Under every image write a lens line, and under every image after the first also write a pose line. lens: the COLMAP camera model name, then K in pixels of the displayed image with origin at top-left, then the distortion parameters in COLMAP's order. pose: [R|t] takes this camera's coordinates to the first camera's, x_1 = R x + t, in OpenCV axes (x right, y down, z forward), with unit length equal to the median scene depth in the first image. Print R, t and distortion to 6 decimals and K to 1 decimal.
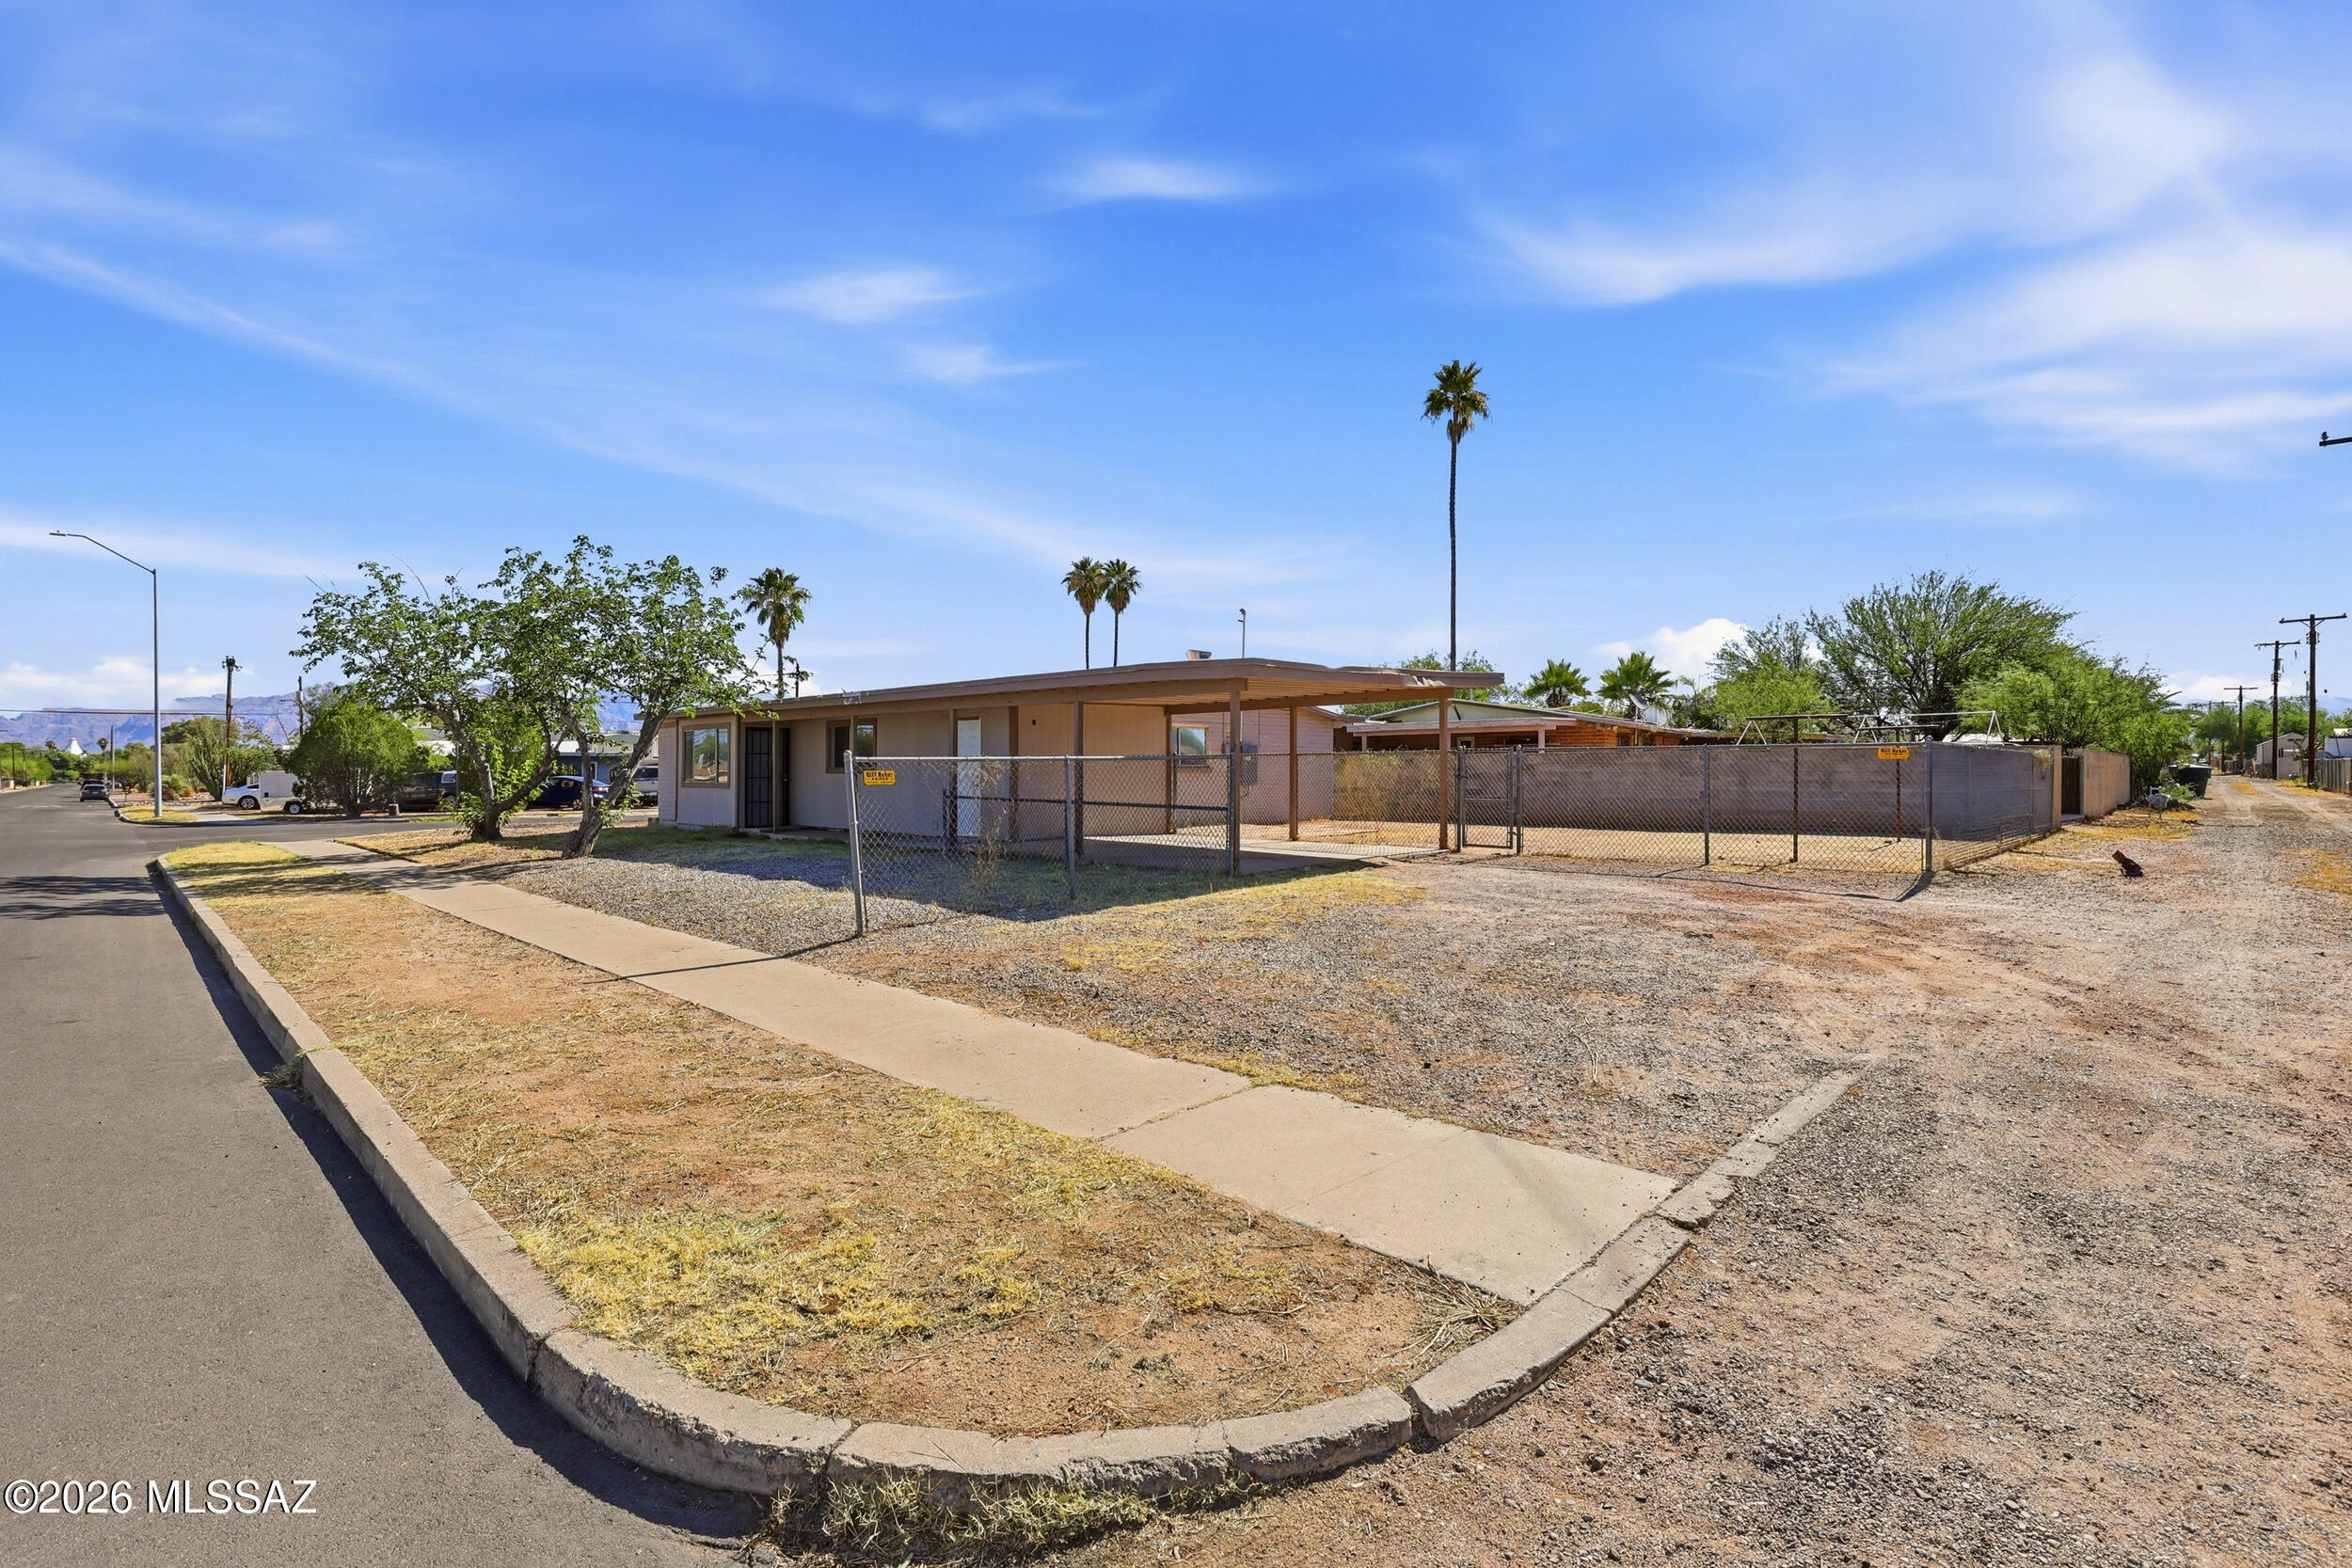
lens RADIAL K [[1073.7, 0, 1176.0], [0, 1073.7, 784.0], [0, 0, 1]] dist [-0.029135, 0.000326]
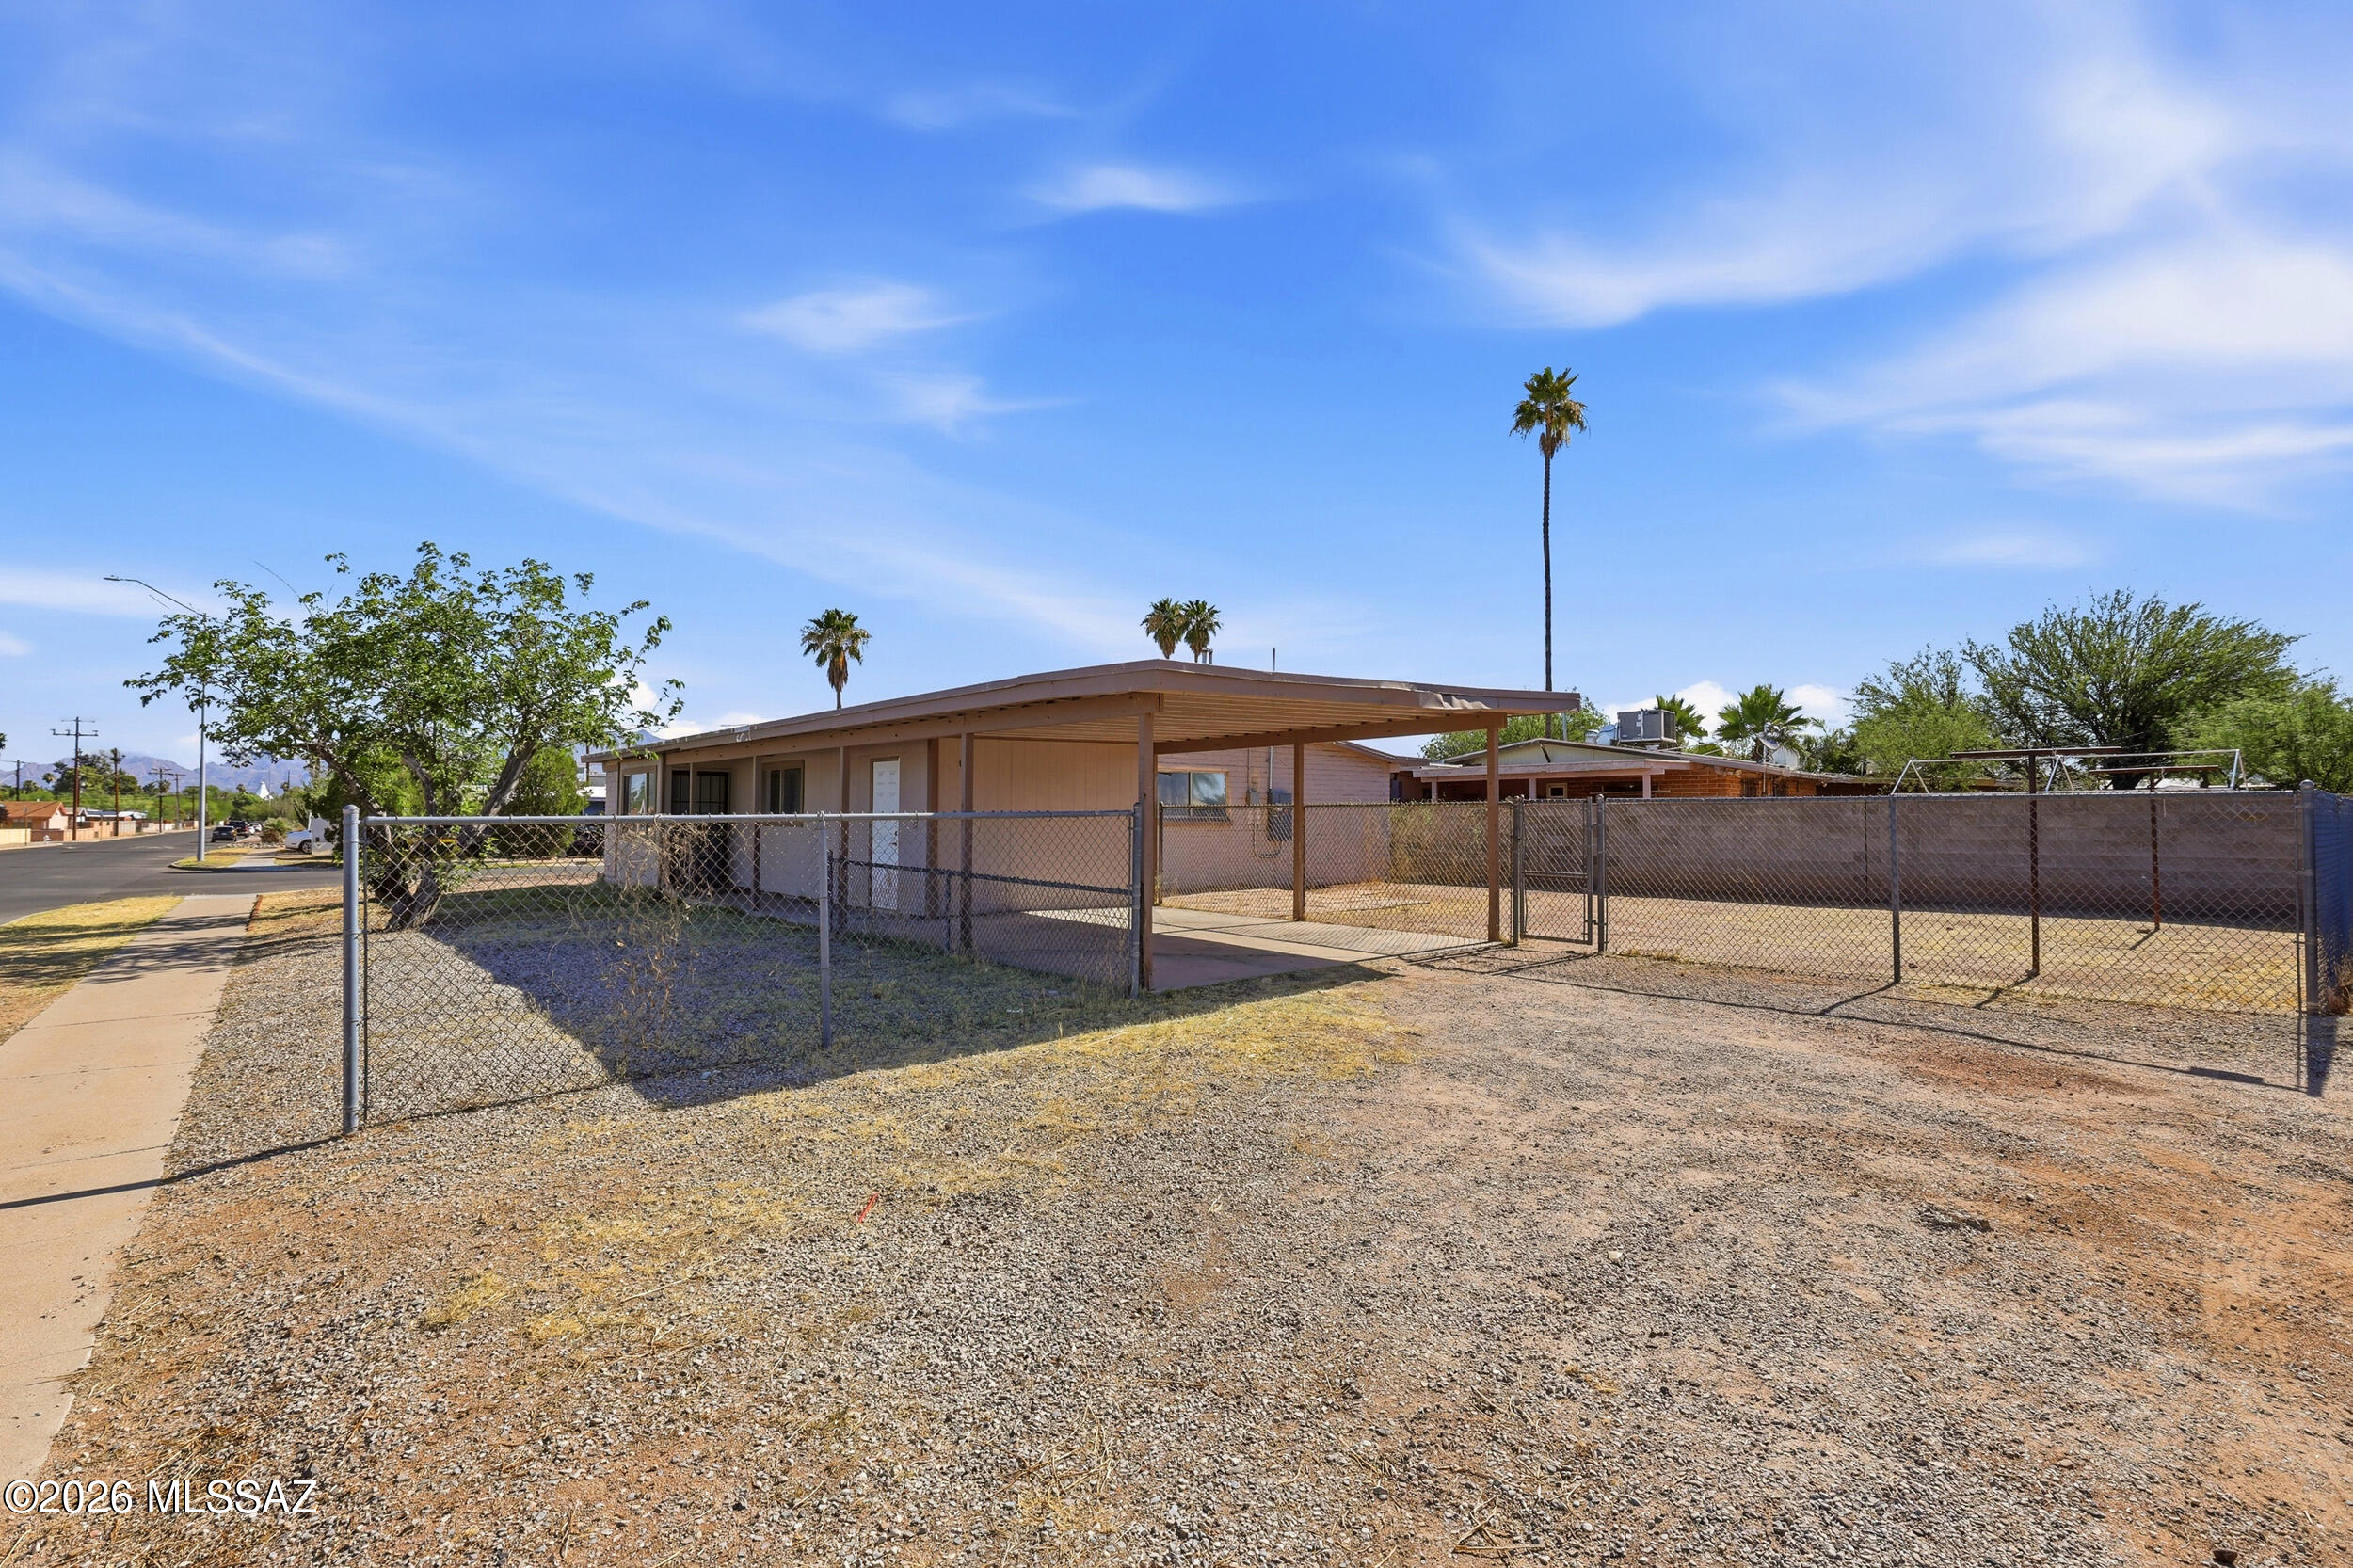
lens RADIAL K [[1076.9, 0, 1172.9], [0, 1076.9, 791.2], [0, 0, 1]] dist [-0.030823, -0.000171]
pose [[0.995512, 0.001314, -0.094629, 0.049241], [-0.004738, 0.999342, -0.035969, -0.005459], [0.094519, 0.036256, 0.994863, 0.126188]]
